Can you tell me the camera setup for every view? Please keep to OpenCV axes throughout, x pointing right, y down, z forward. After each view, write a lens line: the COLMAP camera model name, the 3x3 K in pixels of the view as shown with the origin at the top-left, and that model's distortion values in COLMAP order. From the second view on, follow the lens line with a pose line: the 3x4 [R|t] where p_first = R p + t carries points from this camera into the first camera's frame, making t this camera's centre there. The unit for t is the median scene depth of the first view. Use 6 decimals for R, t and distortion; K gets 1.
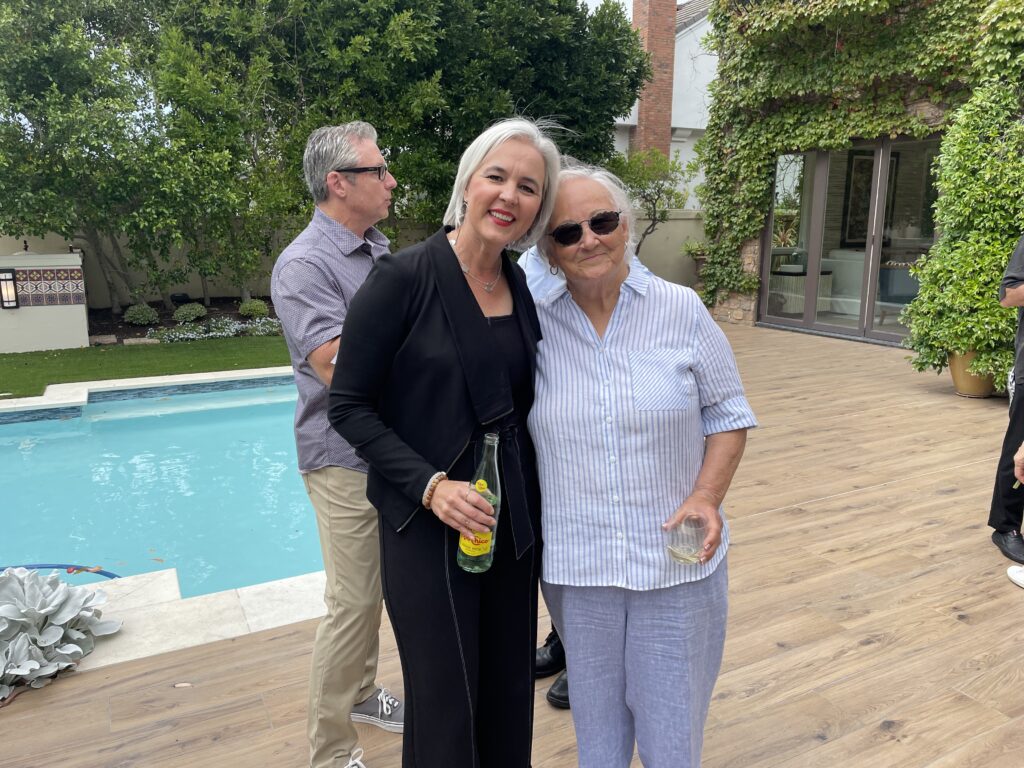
lens RADIAL K [[771.9, 0, 511.2], [0, 771.9, 388.2], [0, 0, 1]] dist [0.026977, -0.058166]
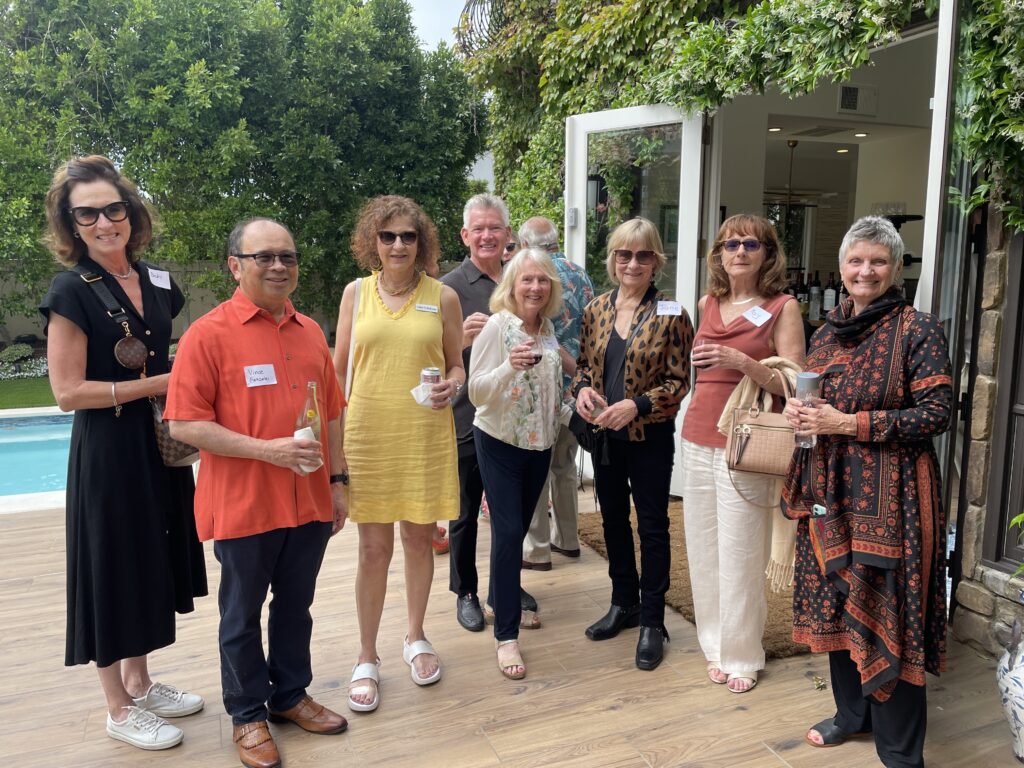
lens RADIAL K [[771.9, 0, 513.4], [0, 771.9, 381.5], [0, 0, 1]] dist [0.026977, -0.058166]
pose [[0.993656, 0.013081, -0.111702, 0.380246], [-0.021710, 0.996842, -0.076390, 0.003362], [0.110350, 0.078331, 0.990801, 0.062661]]
